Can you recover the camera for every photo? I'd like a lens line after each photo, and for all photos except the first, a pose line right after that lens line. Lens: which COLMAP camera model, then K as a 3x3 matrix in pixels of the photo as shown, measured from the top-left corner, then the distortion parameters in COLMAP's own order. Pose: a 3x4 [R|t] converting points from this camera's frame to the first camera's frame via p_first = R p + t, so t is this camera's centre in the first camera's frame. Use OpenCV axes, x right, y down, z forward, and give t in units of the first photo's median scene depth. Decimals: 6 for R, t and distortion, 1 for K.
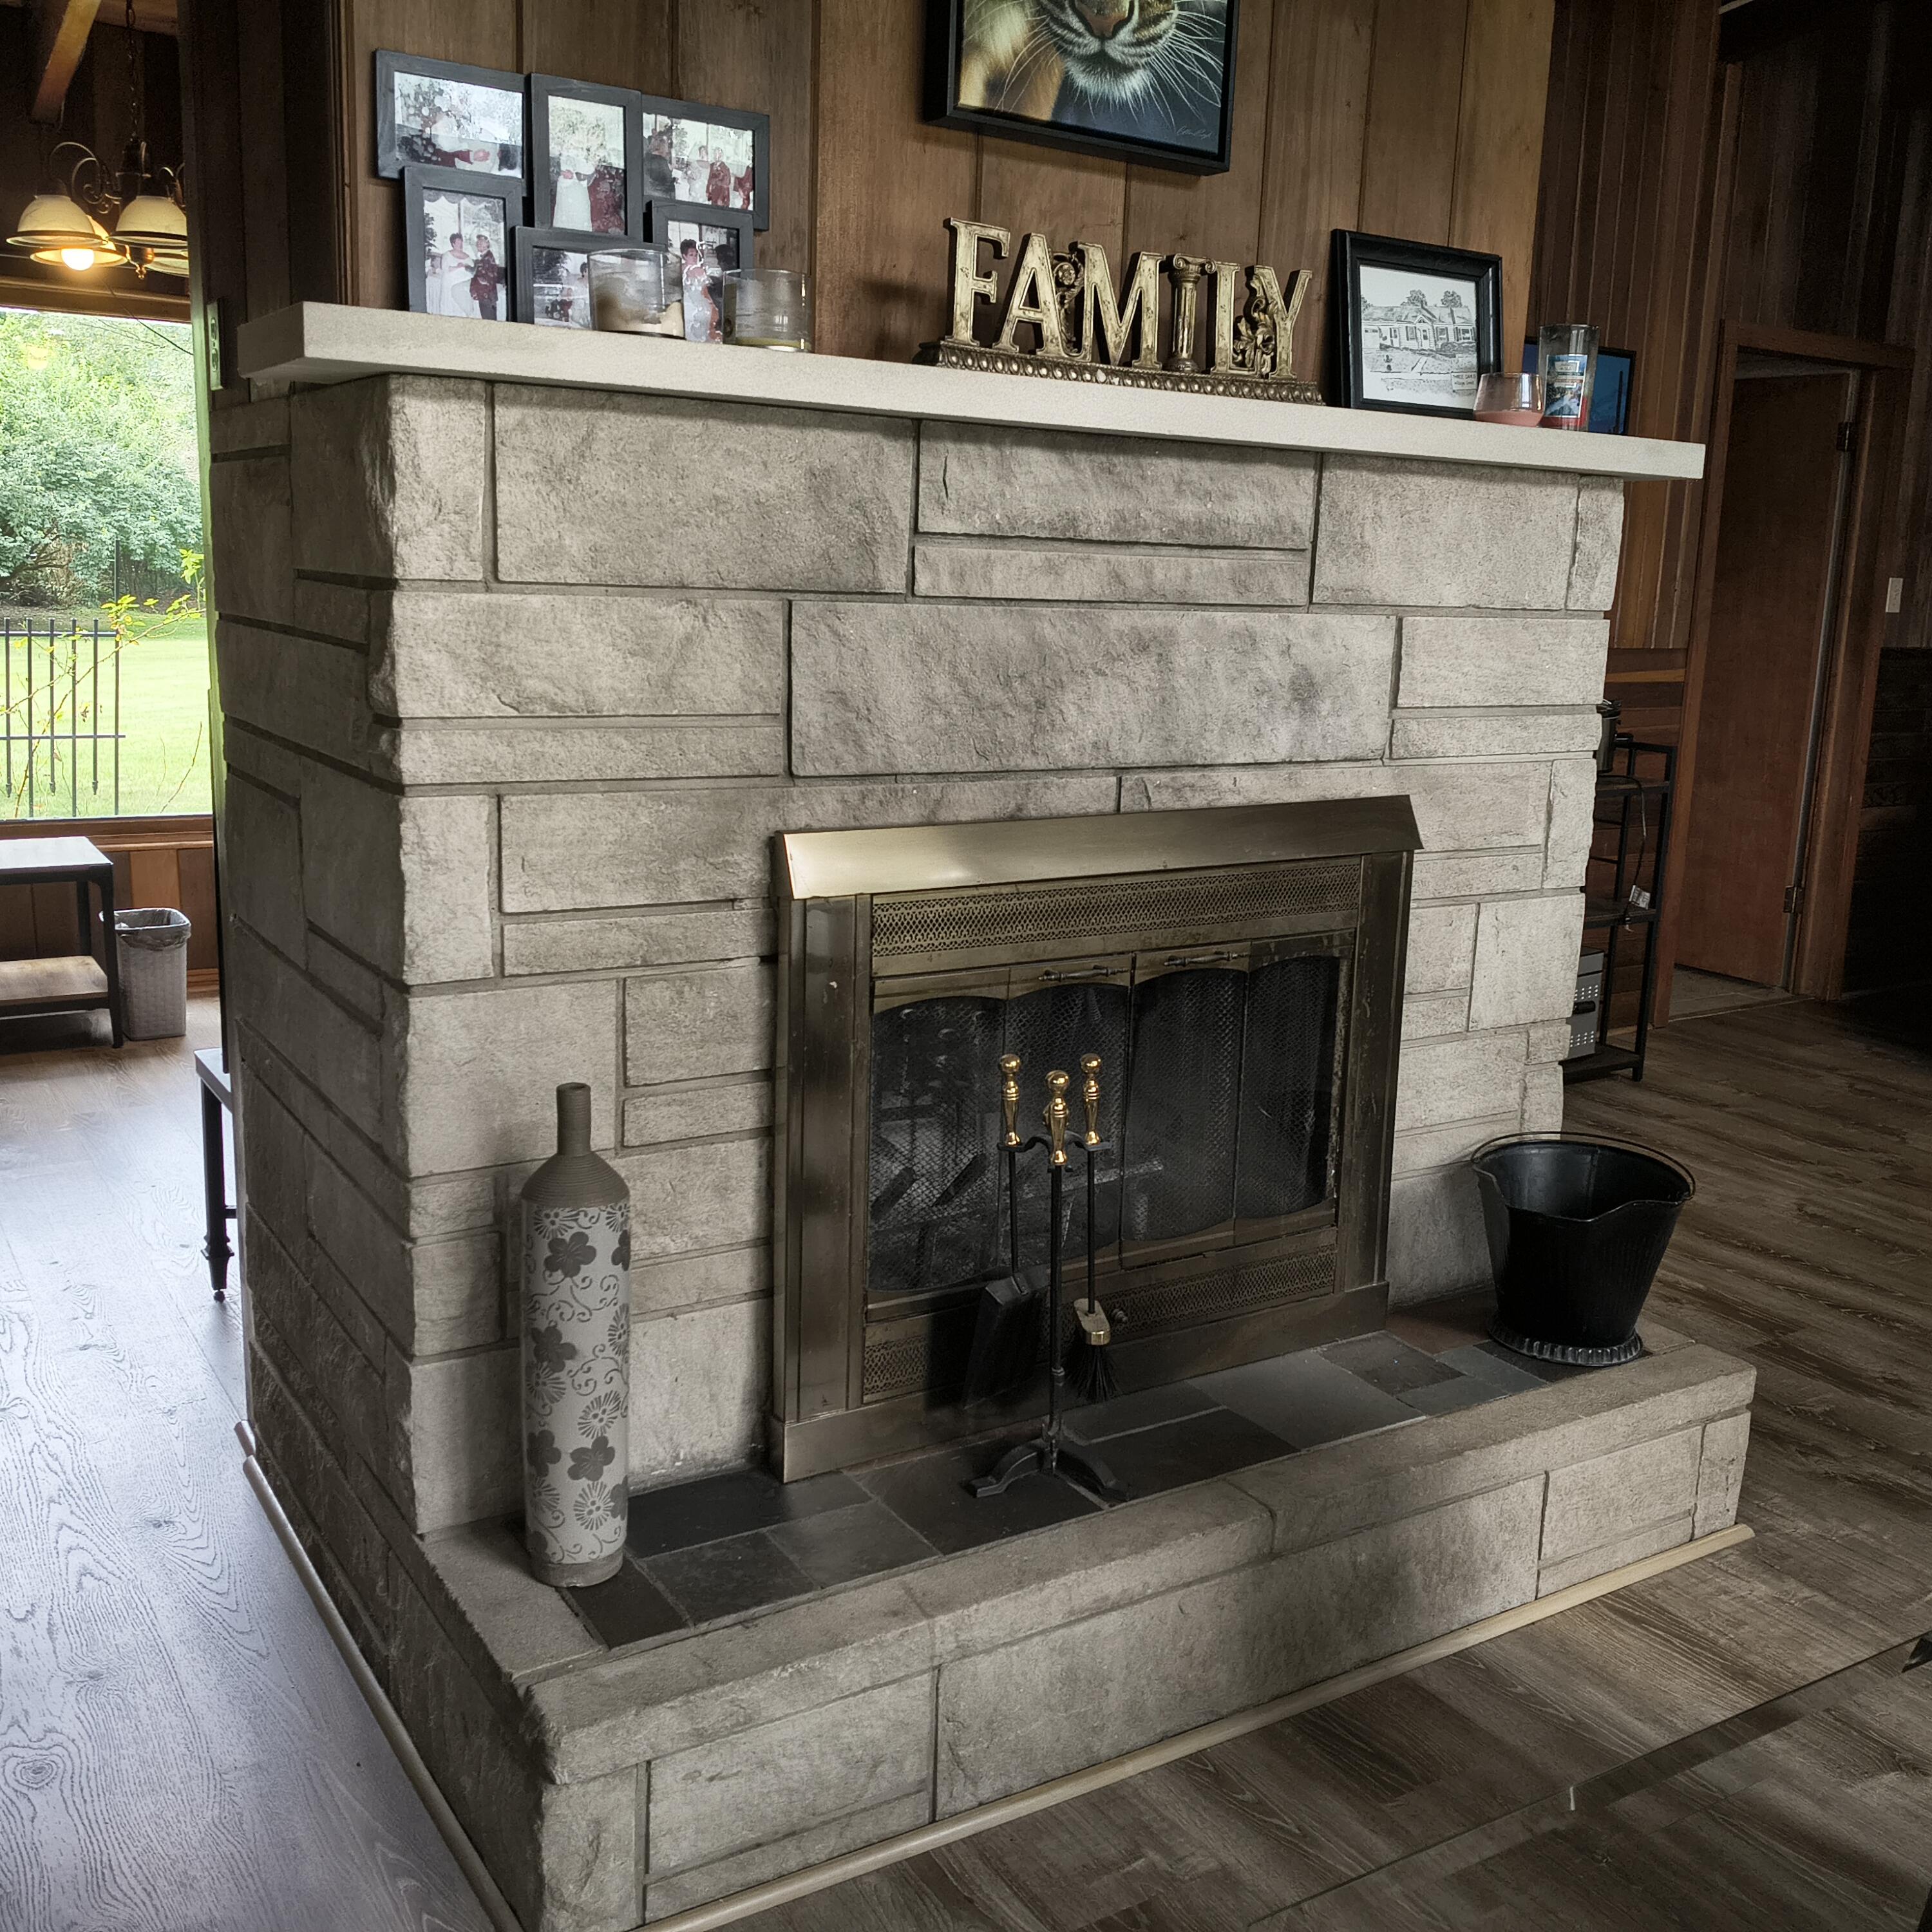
lens RADIAL K [[1925.2, 0, 983.5], [0, 1925.2, 948.7], [0, 0, 1]] dist [0.056562, -0.149272]
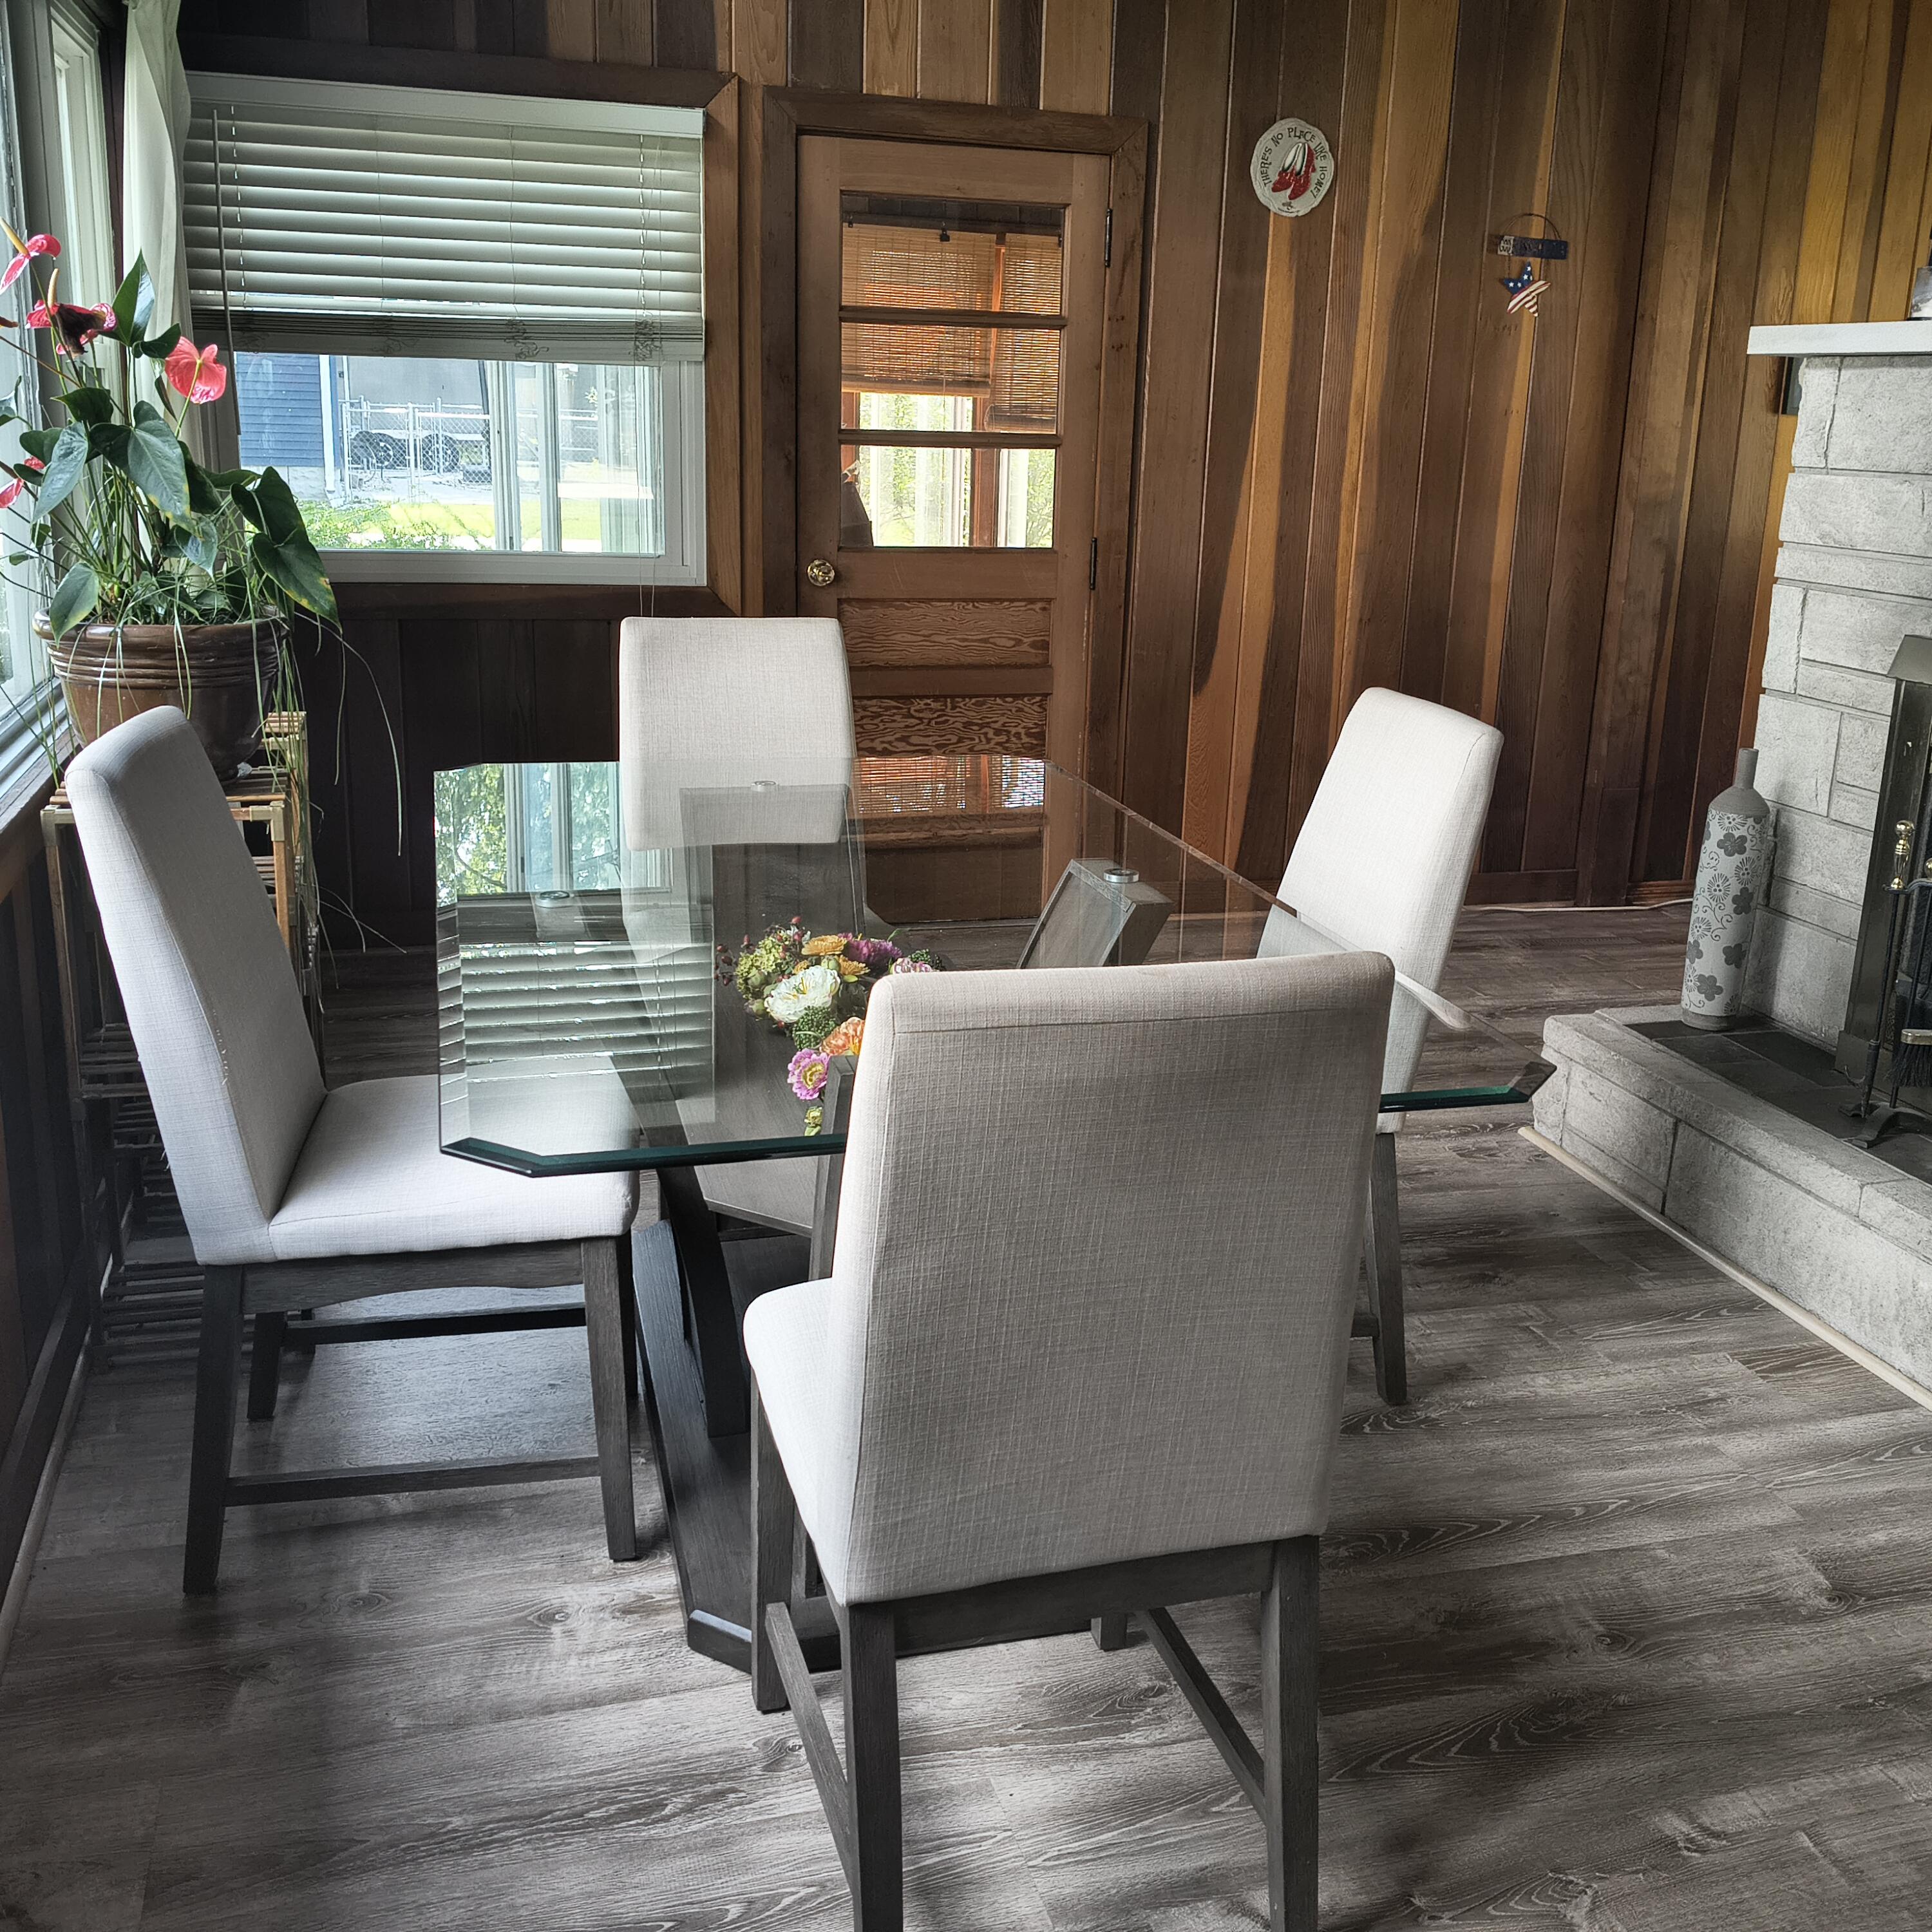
lens RADIAL K [[1925.2, 0, 983.5], [0, 1925.2, 948.7], [0, 0, 1]] dist [0.056562, -0.149272]
pose [[-0.283881, 0.217666, -0.933827, 1.702880], [-0.225661, 0.931373, 0.285695, -0.109084], [0.931927, 0.291832, -0.215281, 0.773949]]
